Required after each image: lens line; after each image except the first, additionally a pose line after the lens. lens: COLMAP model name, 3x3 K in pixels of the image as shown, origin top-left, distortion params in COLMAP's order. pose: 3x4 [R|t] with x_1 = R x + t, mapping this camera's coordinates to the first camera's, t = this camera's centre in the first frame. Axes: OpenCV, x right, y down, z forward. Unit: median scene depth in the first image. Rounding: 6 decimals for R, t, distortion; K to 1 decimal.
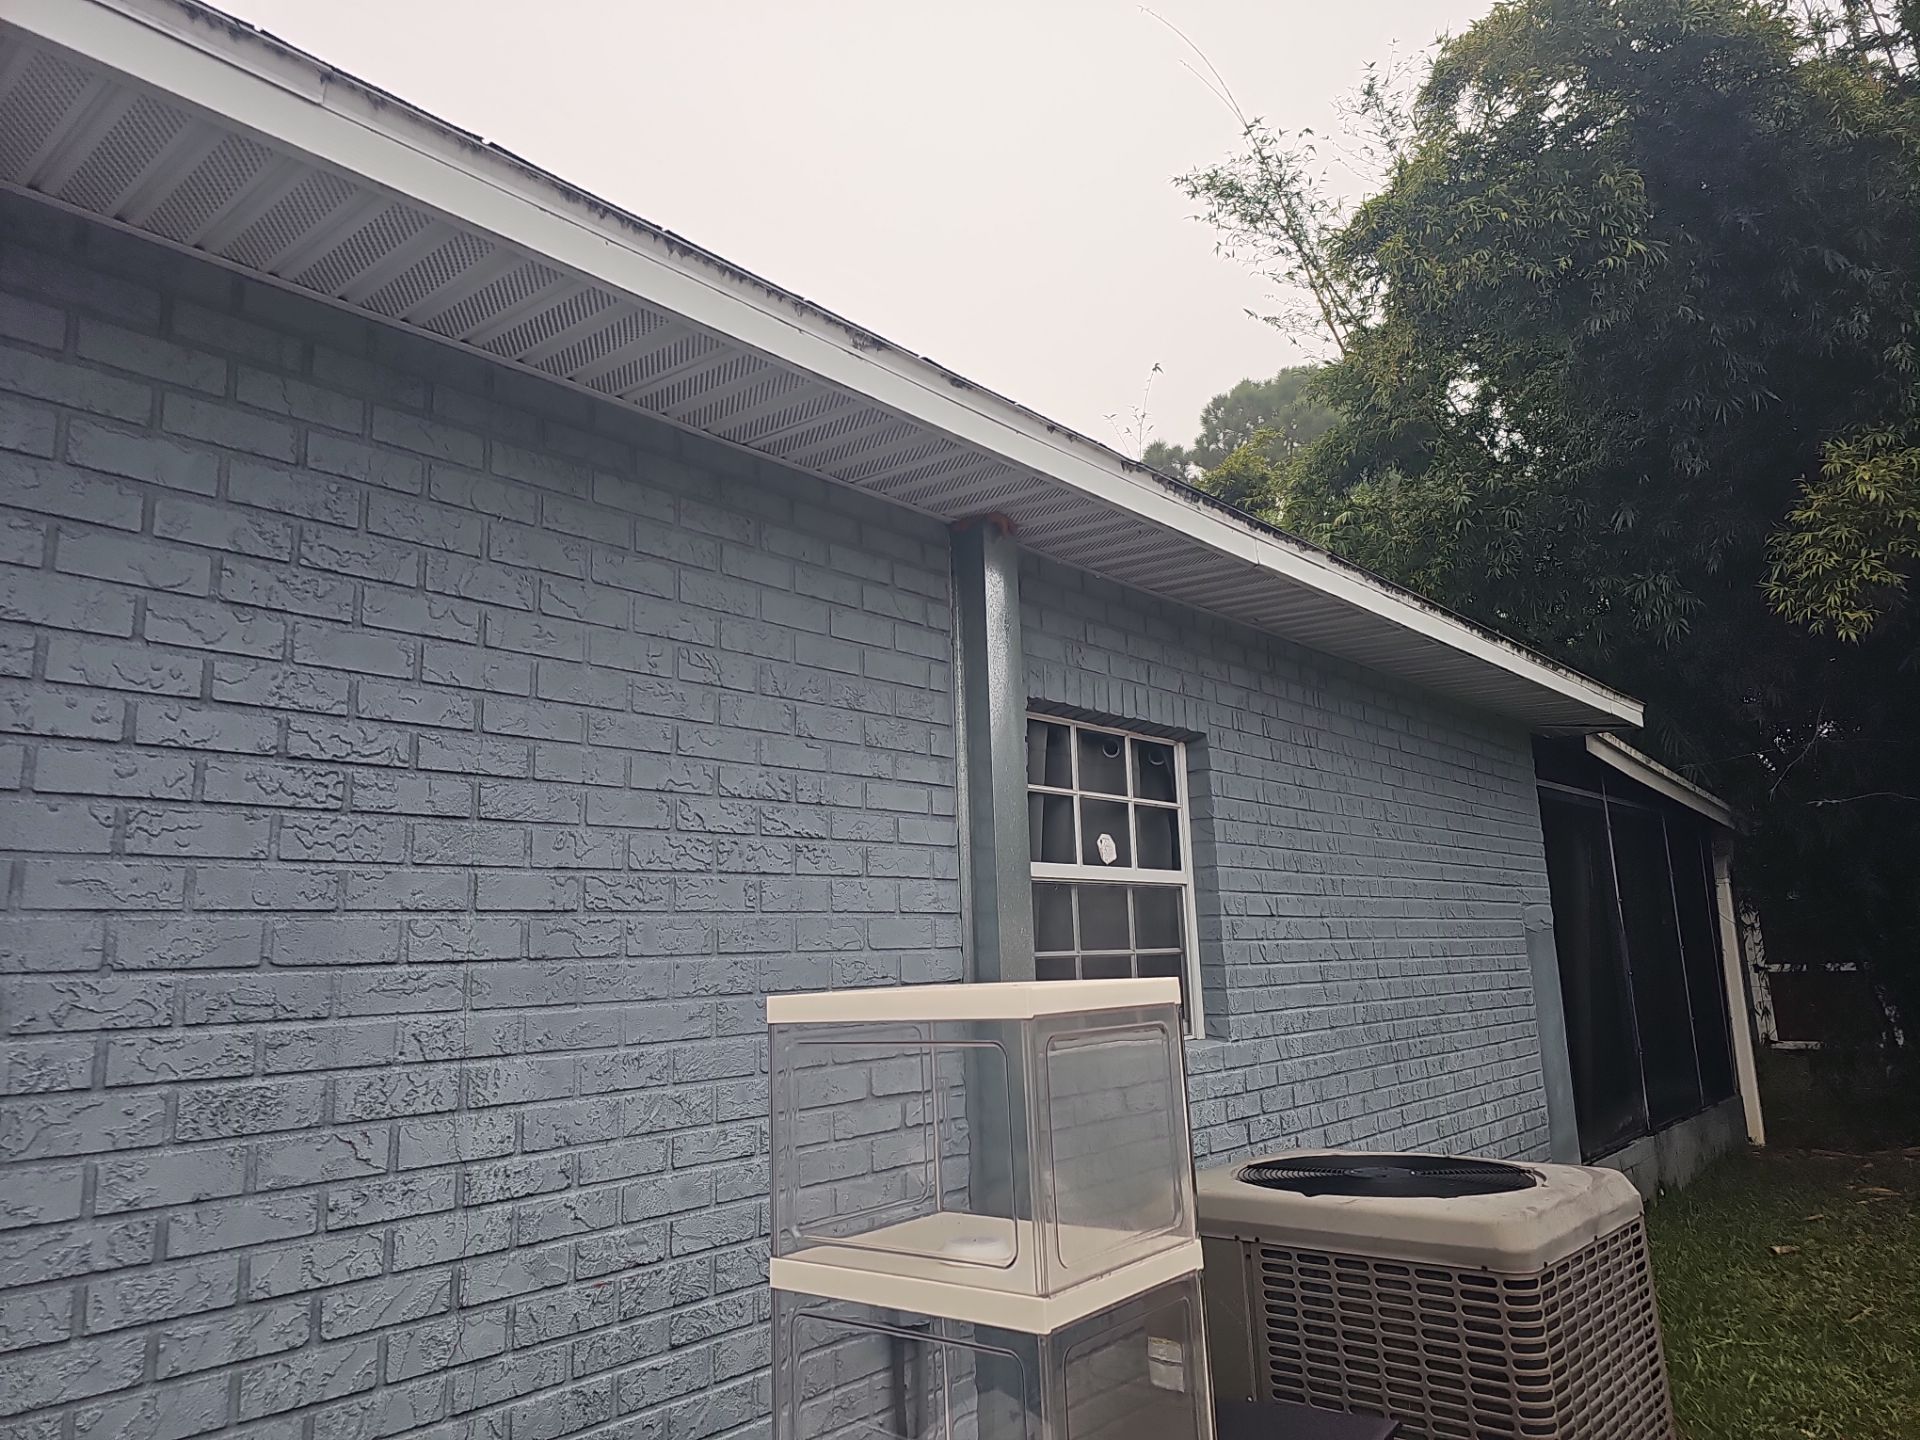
lens RADIAL K [[1242.3, 0, 960.0], [0, 1242.3, 720.0], [0, 0, 1]] dist [0.051345, -0.036793]
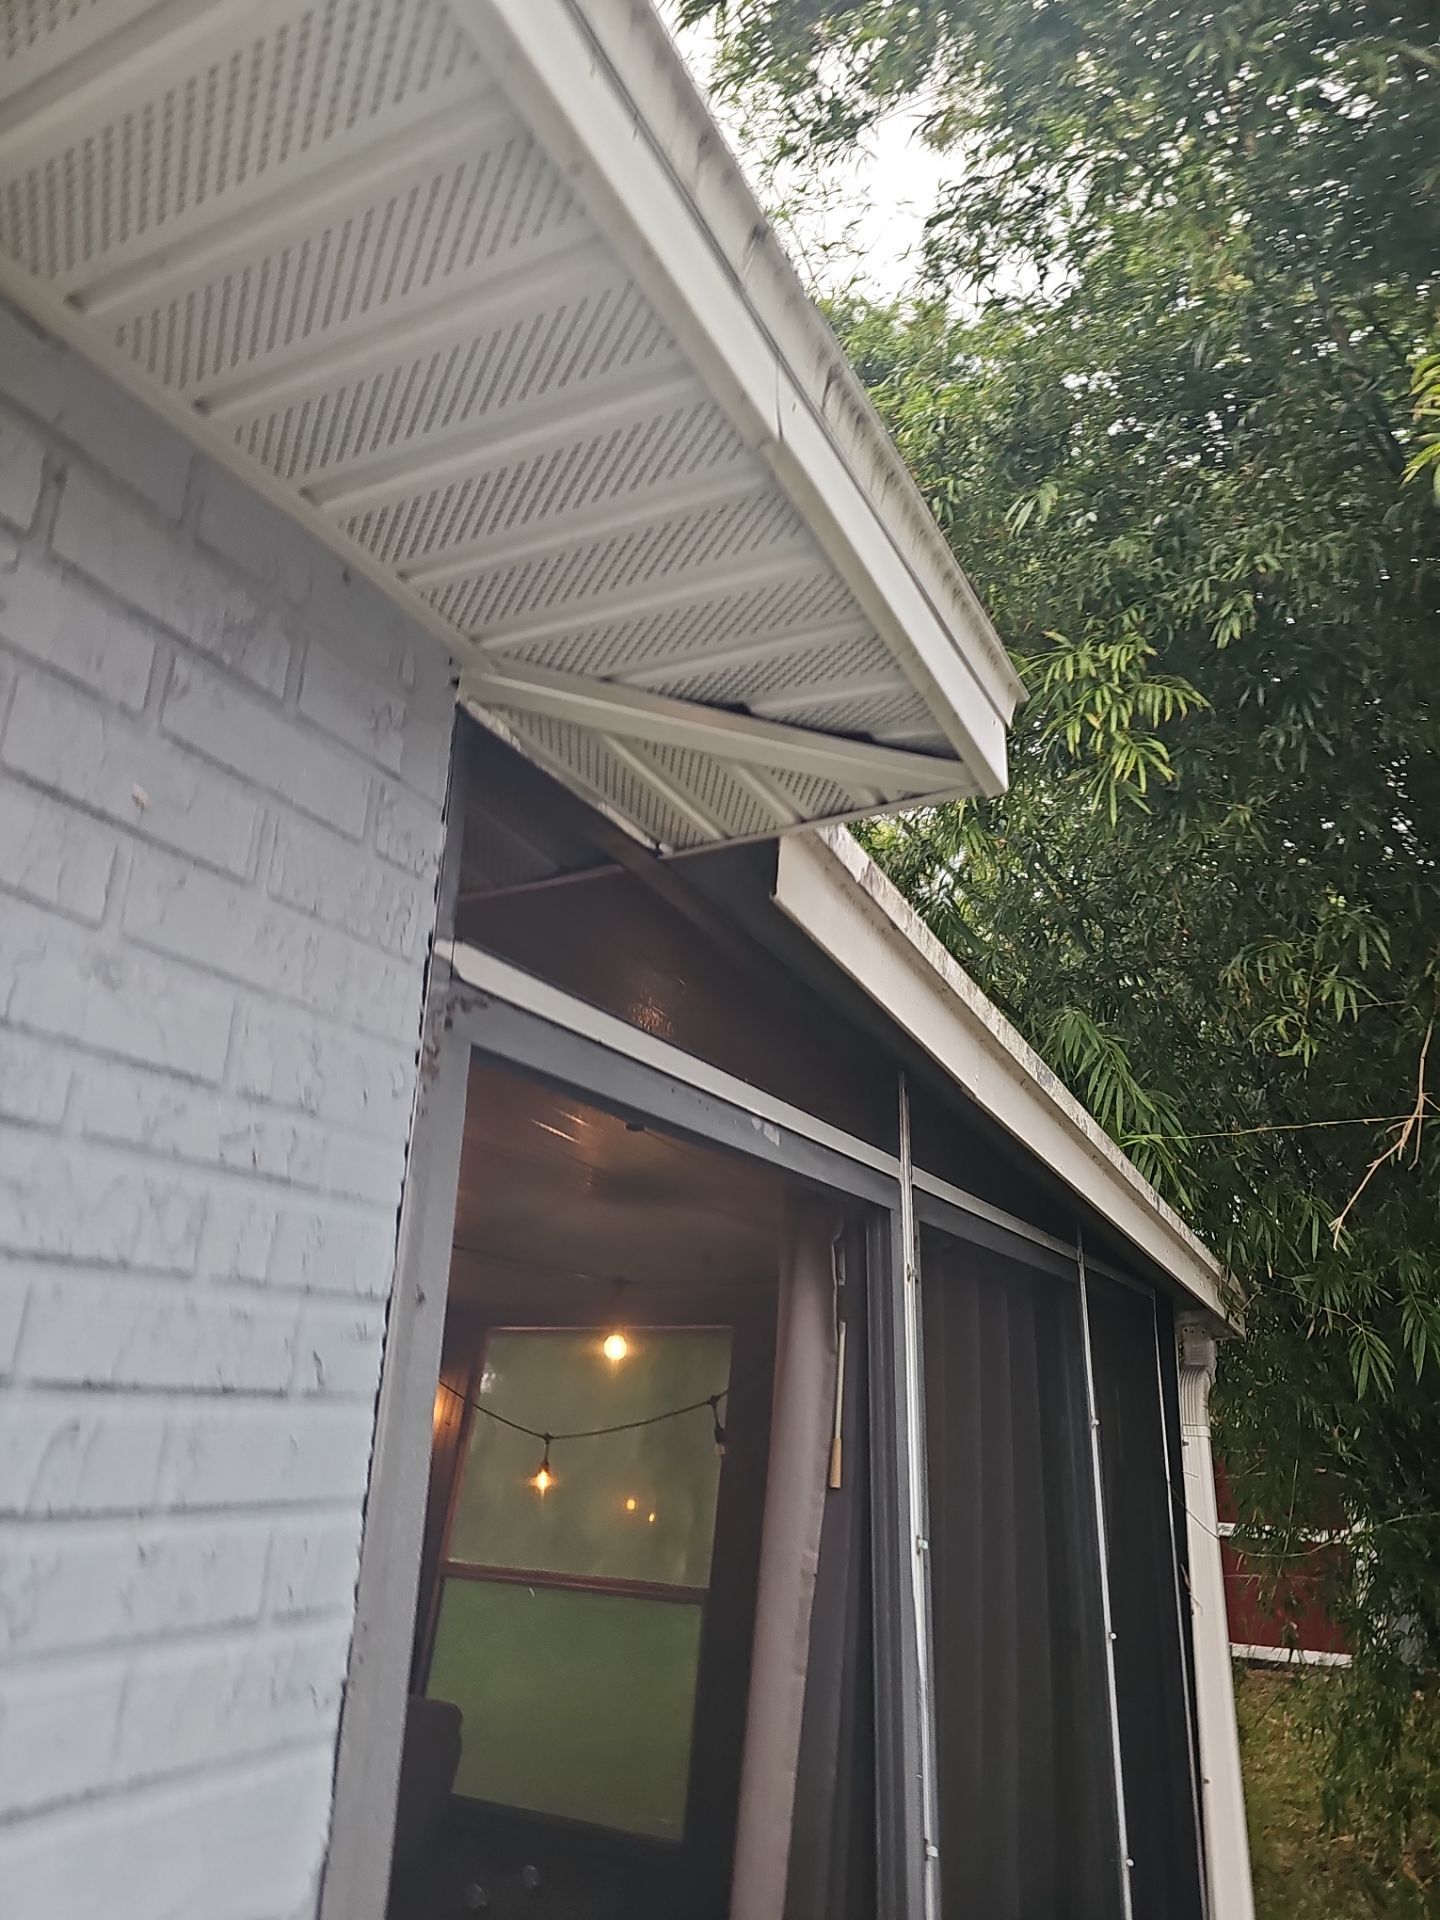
lens RADIAL K [[1242.3, 0, 720.0], [0, 1242.3, 960.0], [0, 0, 1]] dist [0.051345, -0.036793]
pose [[0.971845, 0.144749, 0.185919, 0.457108], [-0.113932, 0.979363, -0.166938, 0.076781], [-0.206246, 0.141056, 0.968280, 0.793620]]
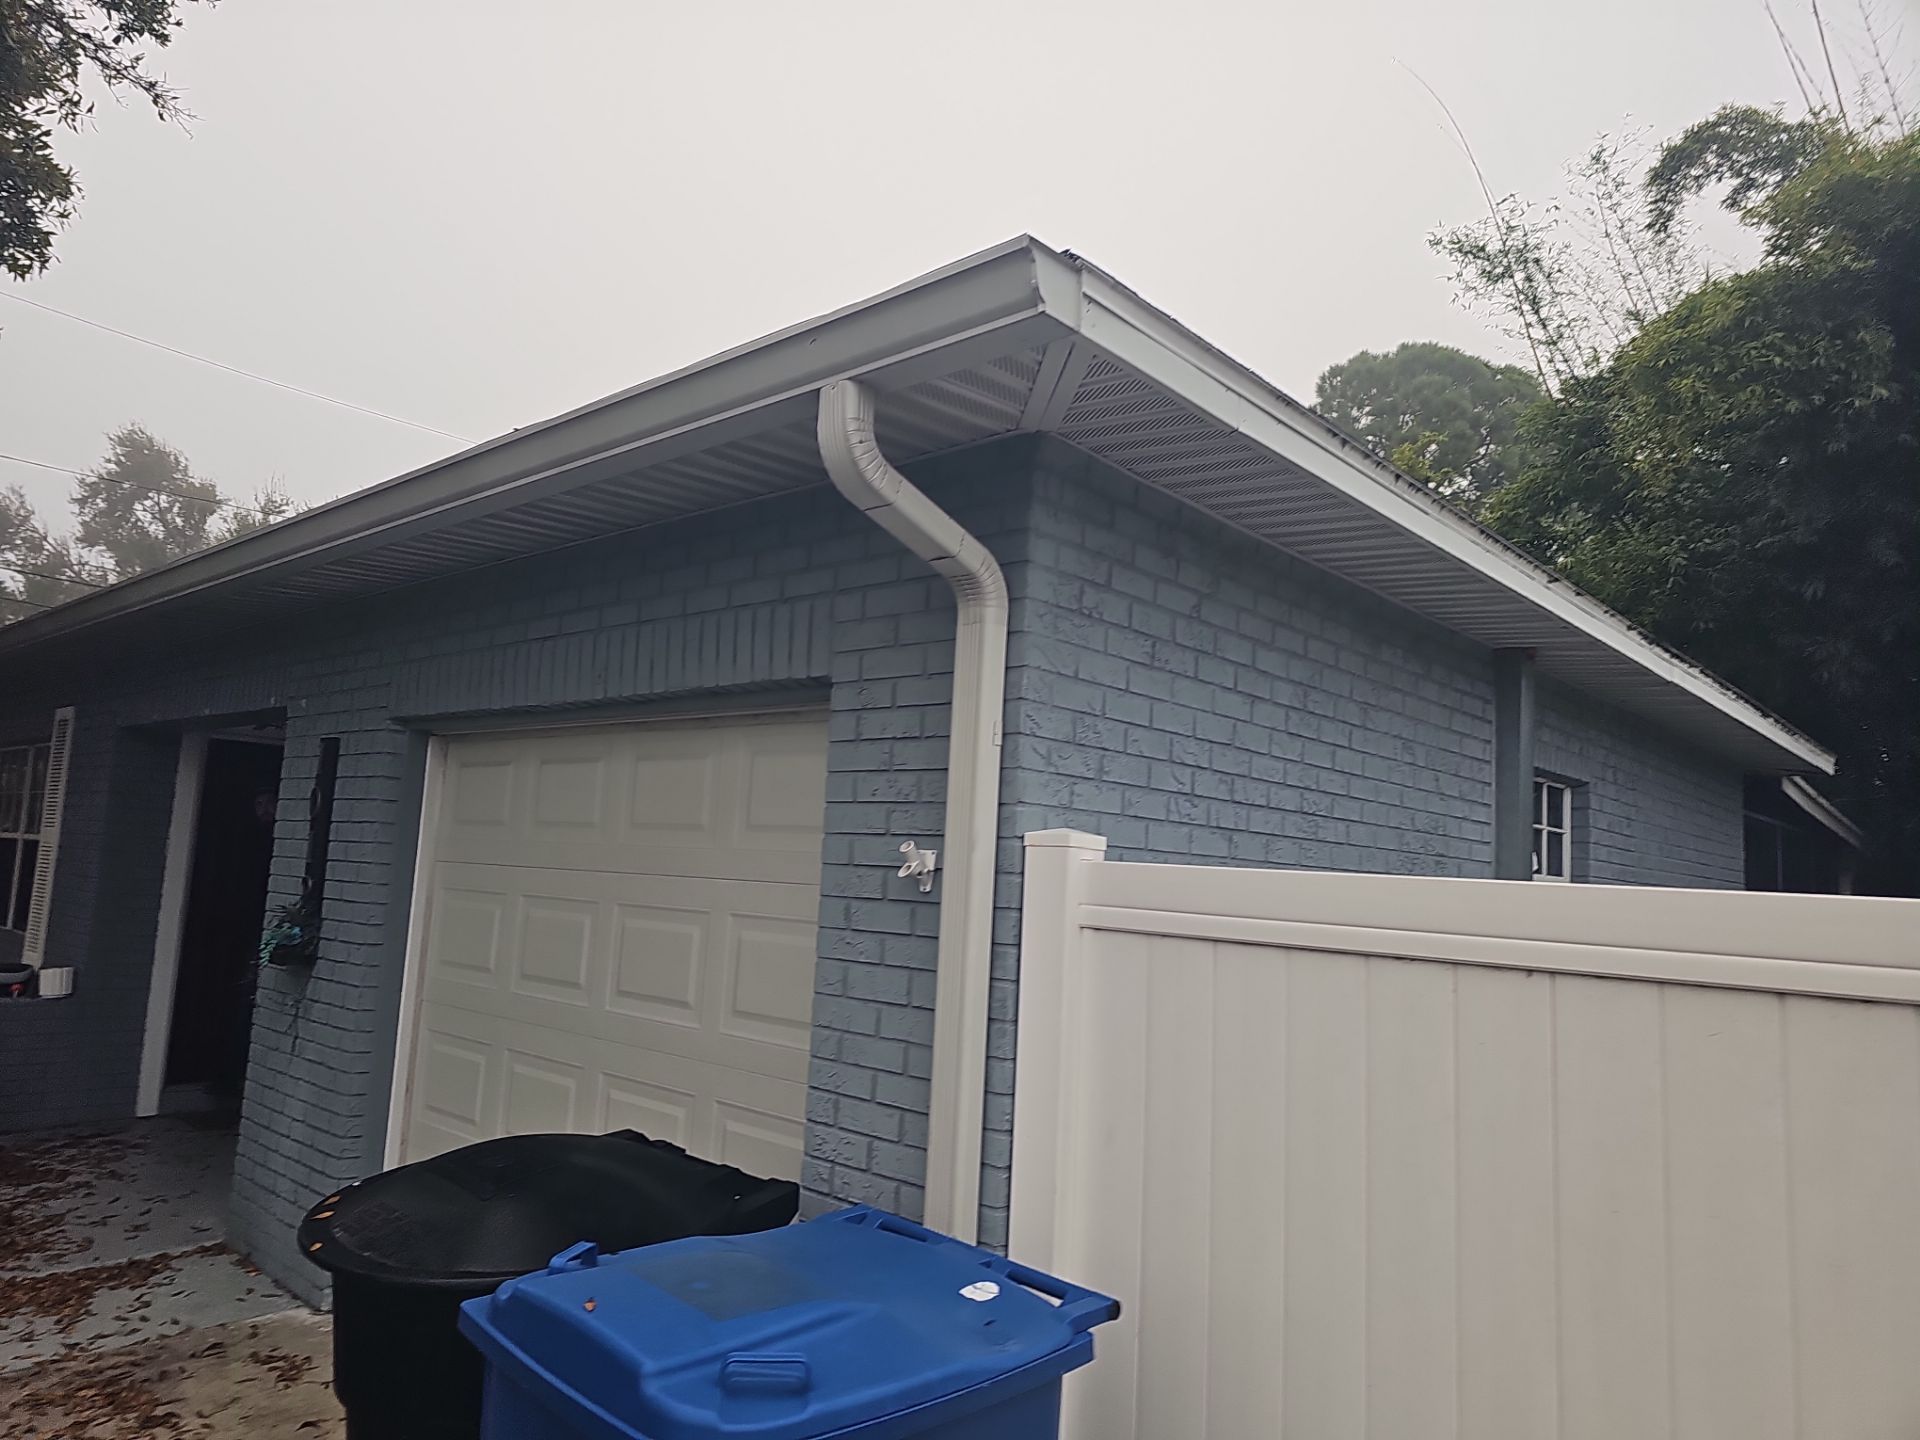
lens RADIAL K [[1242.3, 0, 960.0], [0, 1242.3, 720.0], [0, 0, 1]] dist [0.051345, -0.036793]
pose [[0.996037, 0.087059, -0.018186, -0.301452], [-0.085706, 0.994184, 0.065206, -0.056034], [0.023757, -0.063389, 0.997706, -0.270592]]
